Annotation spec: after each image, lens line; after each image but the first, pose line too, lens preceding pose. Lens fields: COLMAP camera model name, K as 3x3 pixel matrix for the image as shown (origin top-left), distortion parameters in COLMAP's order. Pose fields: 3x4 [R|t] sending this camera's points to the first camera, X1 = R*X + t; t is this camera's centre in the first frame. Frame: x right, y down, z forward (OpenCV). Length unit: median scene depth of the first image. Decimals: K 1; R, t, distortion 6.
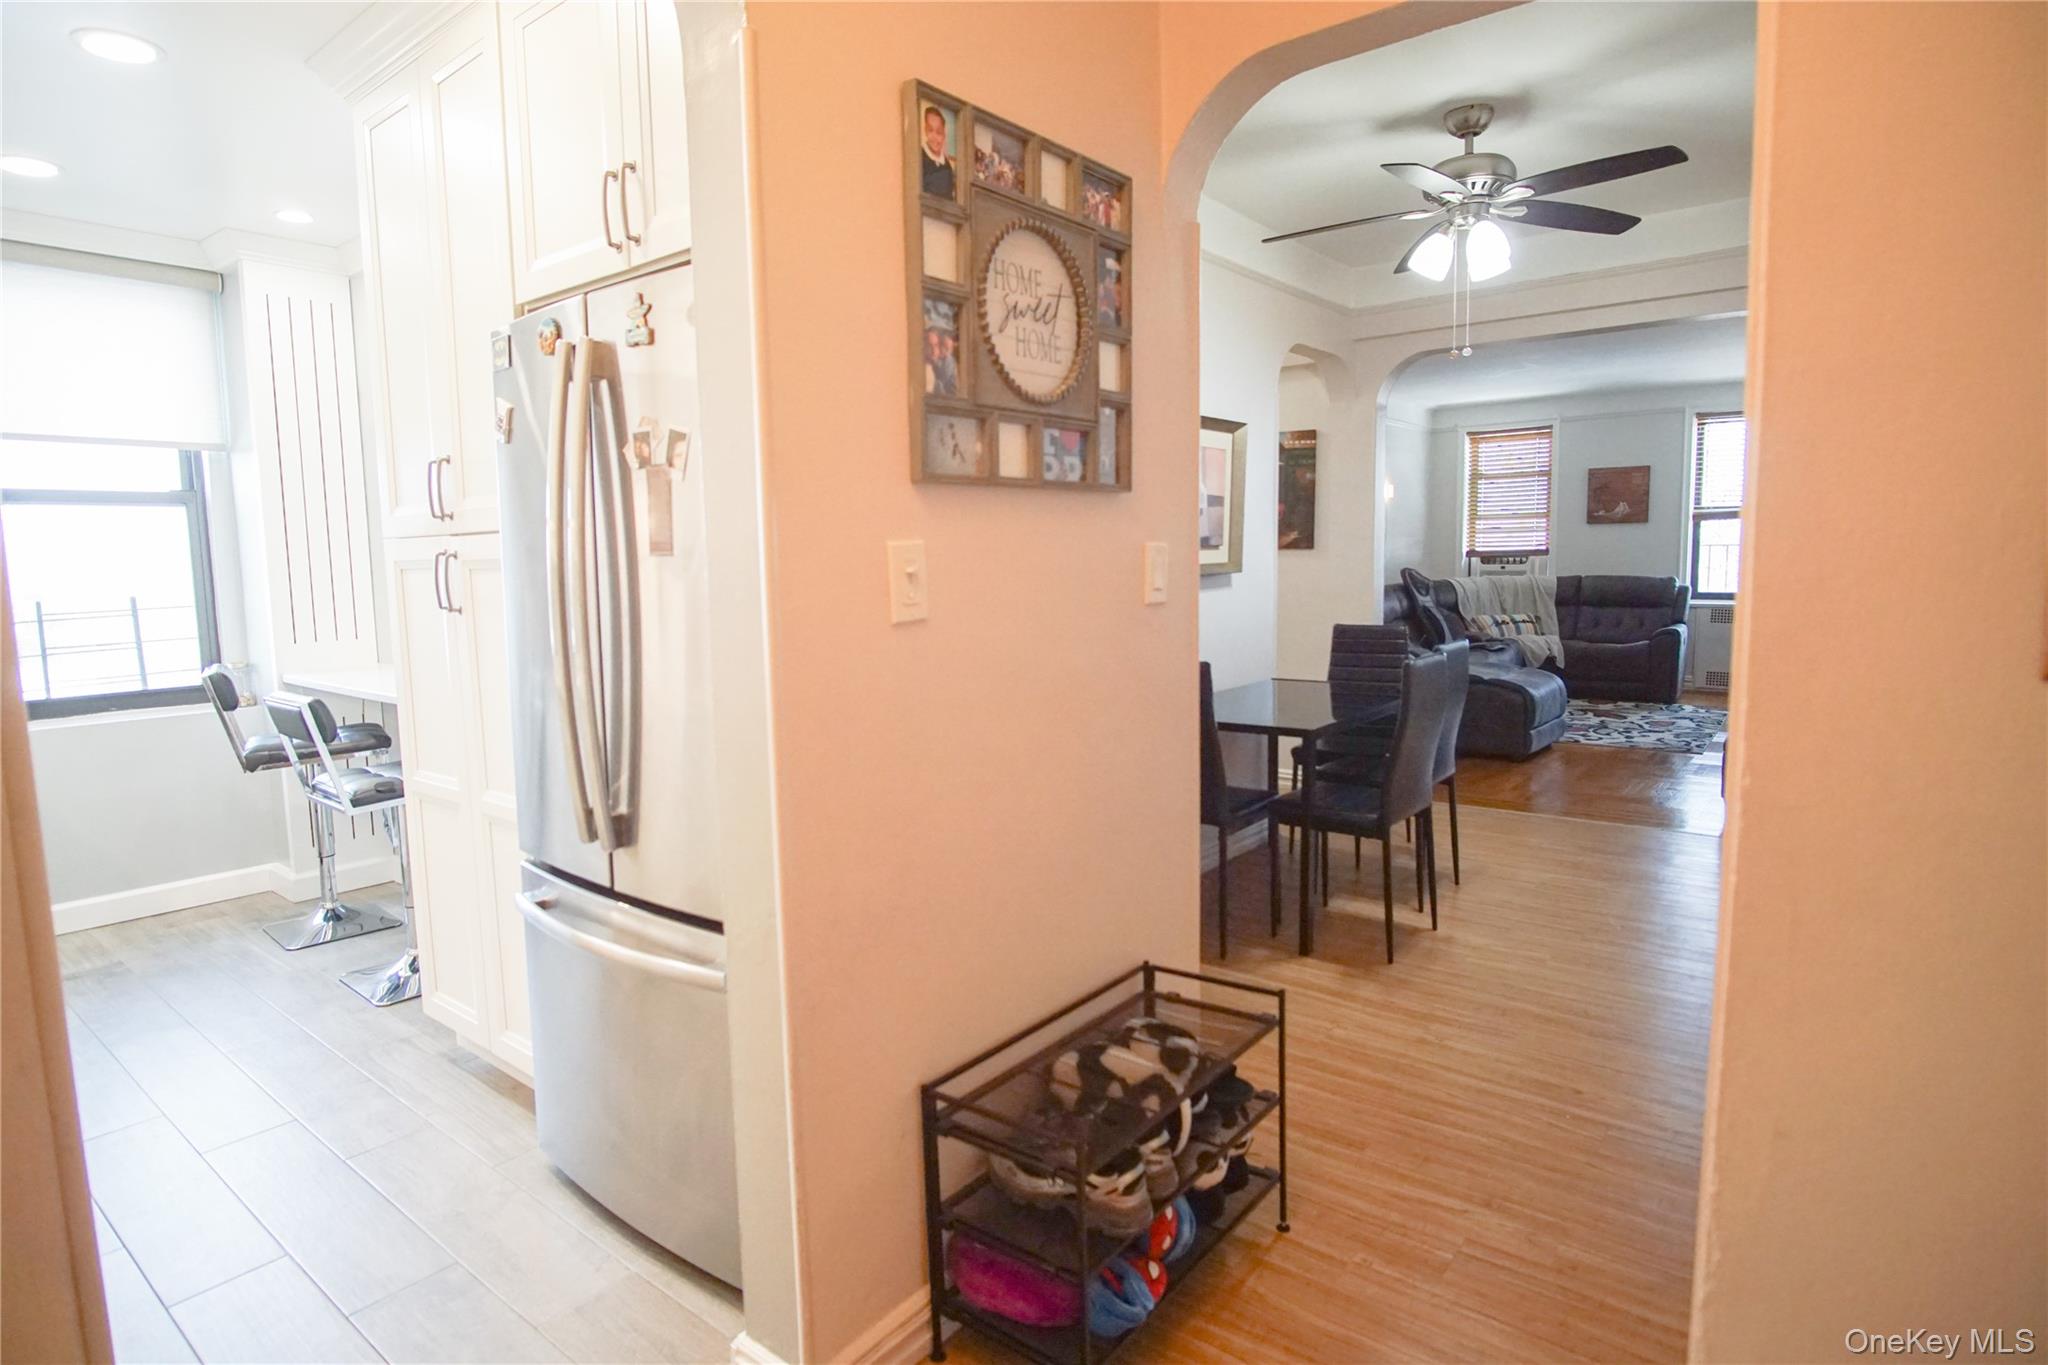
lens RADIAL K [[1094.5, 0, 1024.9], [0, 1094.5, 680.1], [0, 0, 1]] dist [-0.024278, -0.000503]
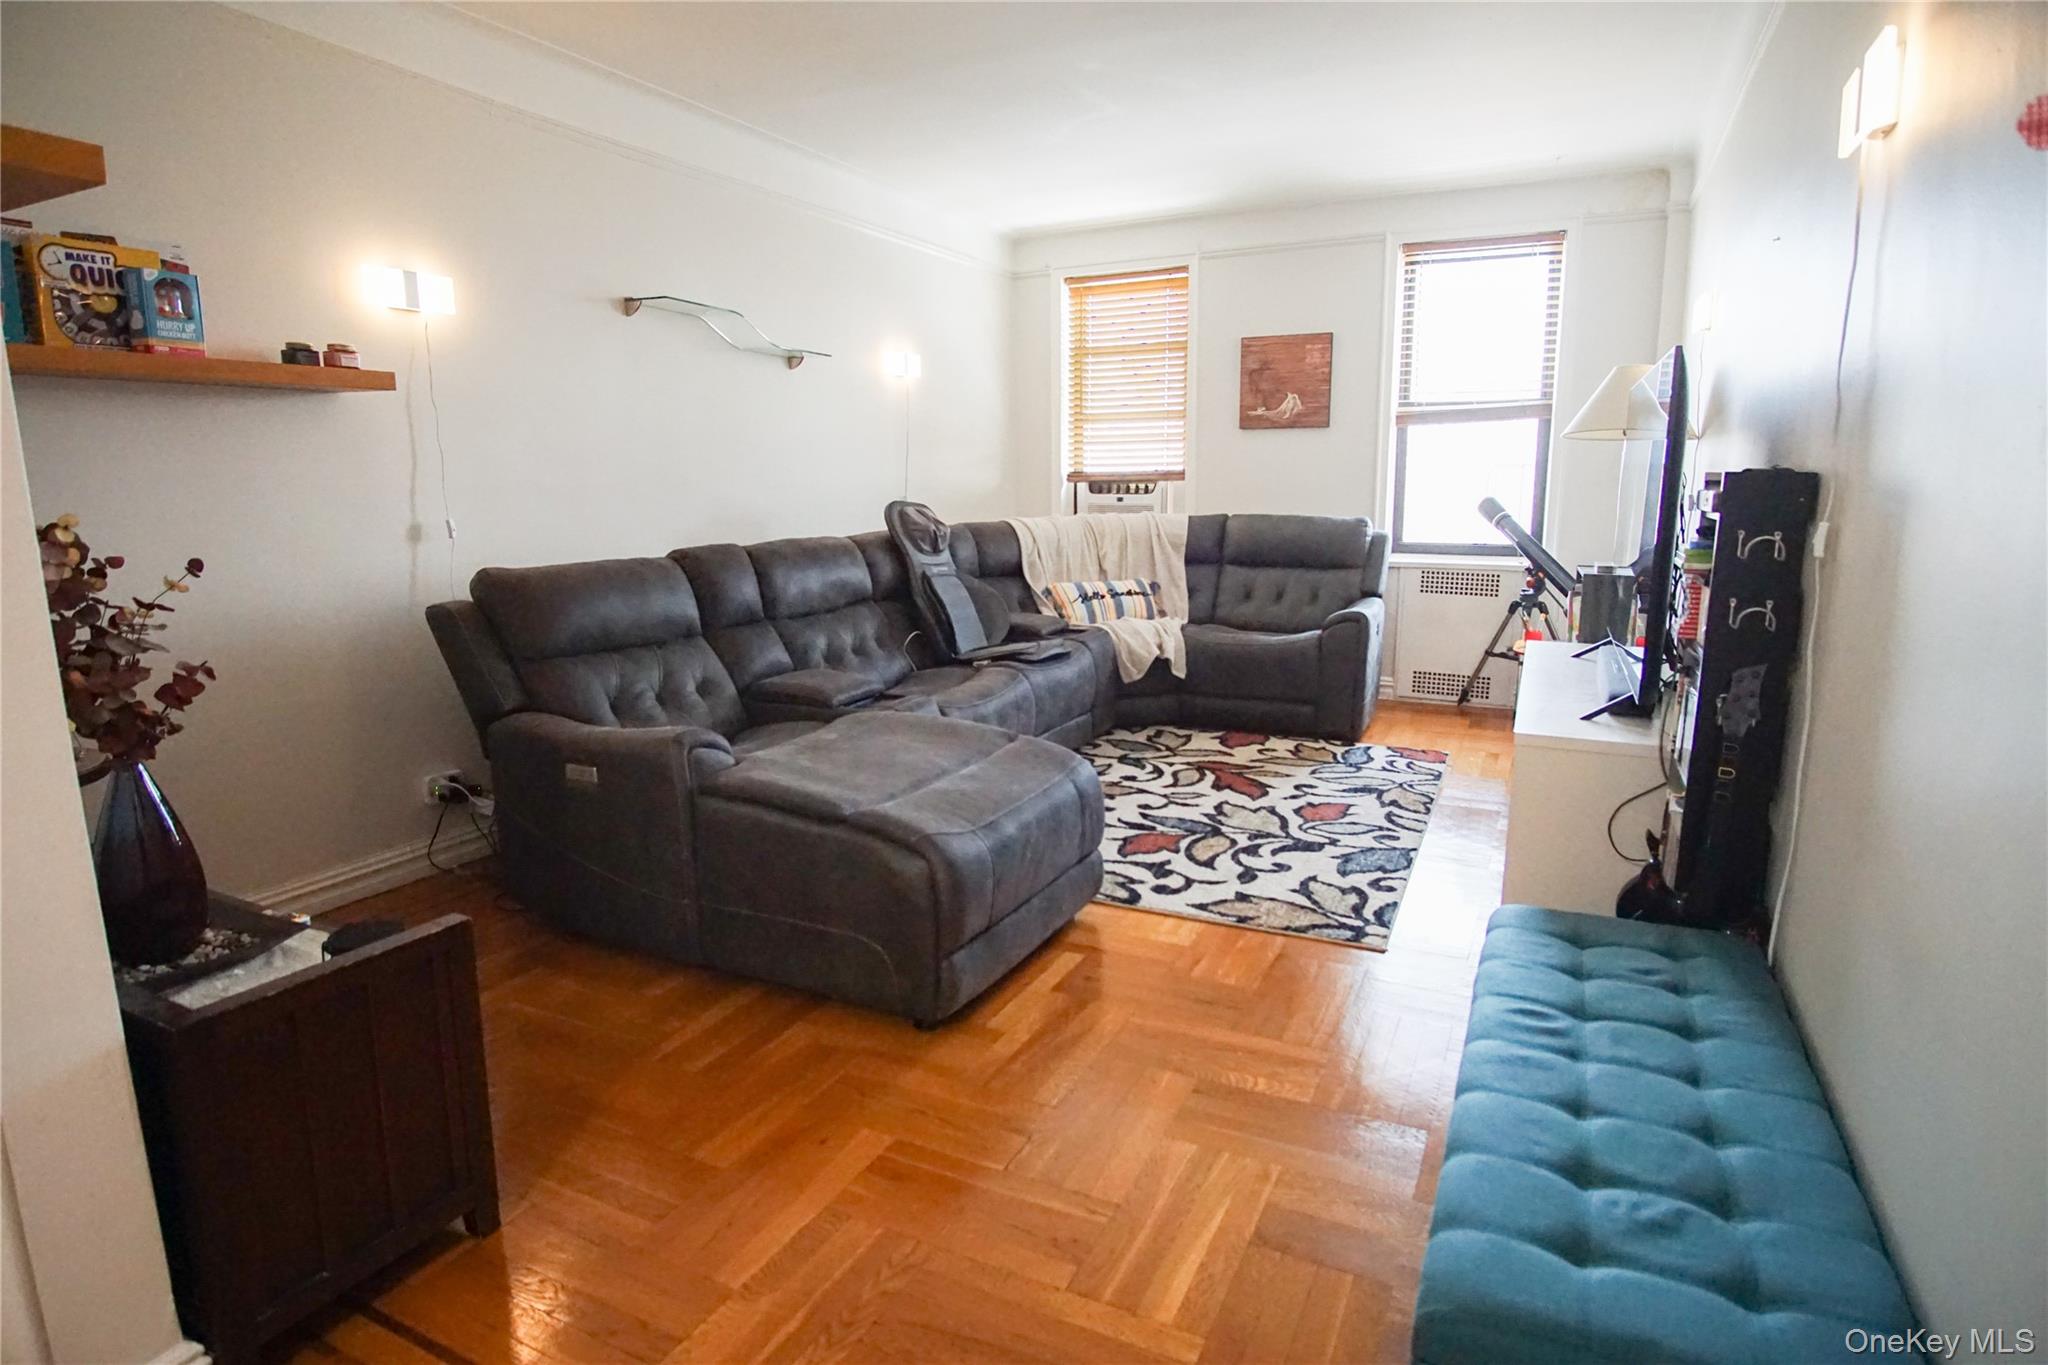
lens RADIAL K [[1094.5, 0, 1030.5], [0, 1094.5, 687.4], [0, 0, 1]] dist [-0.024278, -0.000503]
pose [[0.977121, -0.028770, 0.210729, 0.278735], [0.013123, 0.997076, 0.075280, -0.048181], [-0.212279, -0.070792, 0.974641, 0.430296]]
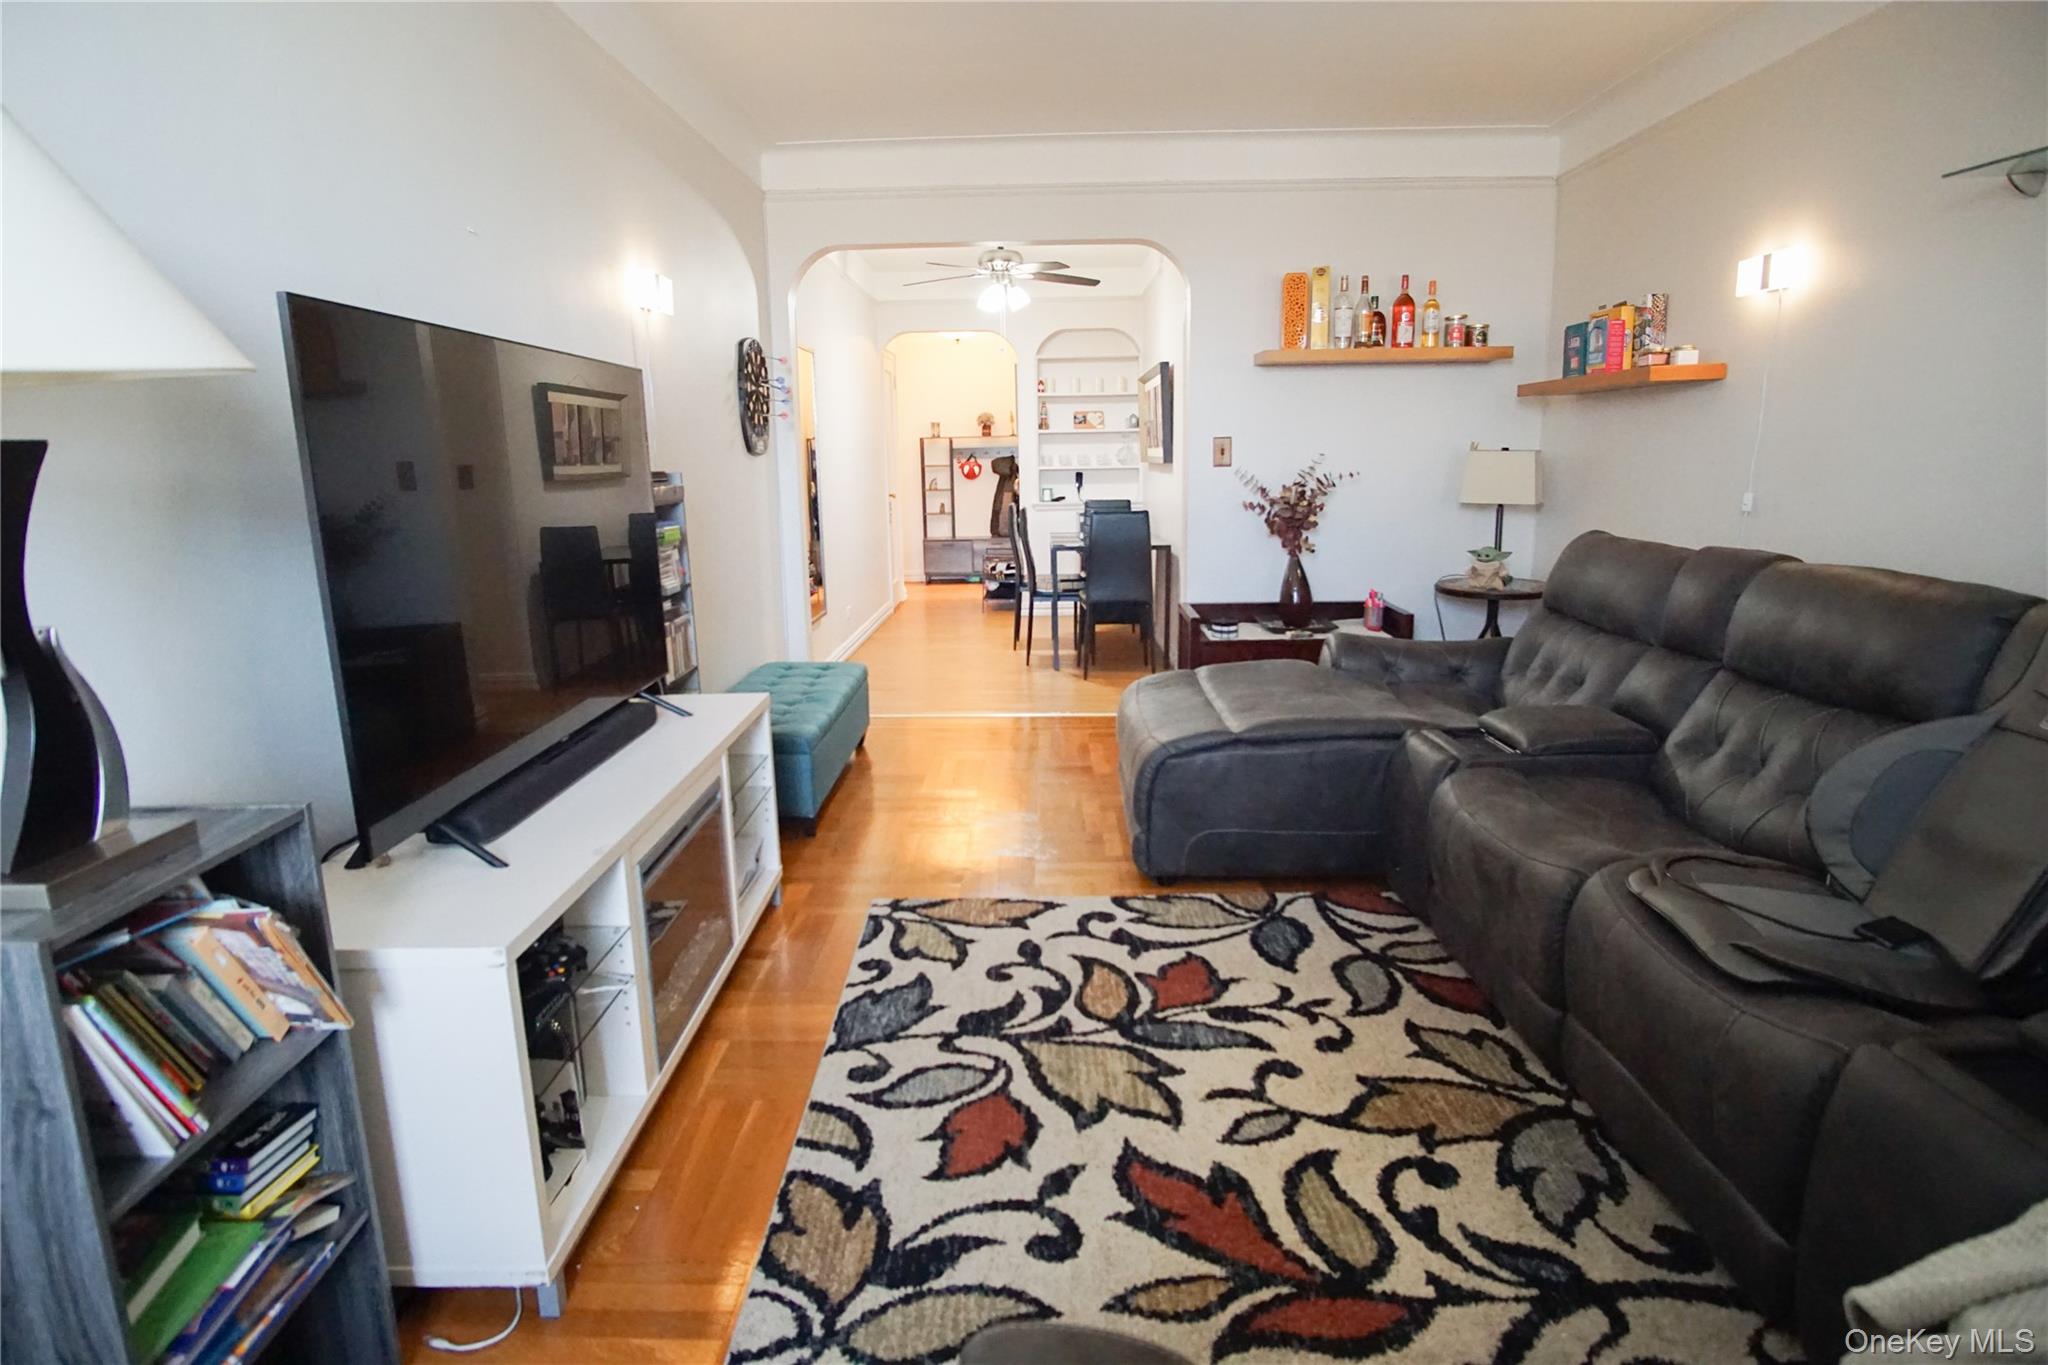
lens RADIAL K [[1094.5, 0, 1030.8], [0, 1094.5, 669.1], [0, 0, 1]] dist [-0.024278, -0.000503]
pose [[-0.790076, 0.147904, -0.594899, 0.583306], [-0.040586, 0.955707, 0.291509, -0.119453], [0.611664, 0.254459, -0.749078, 0.955395]]
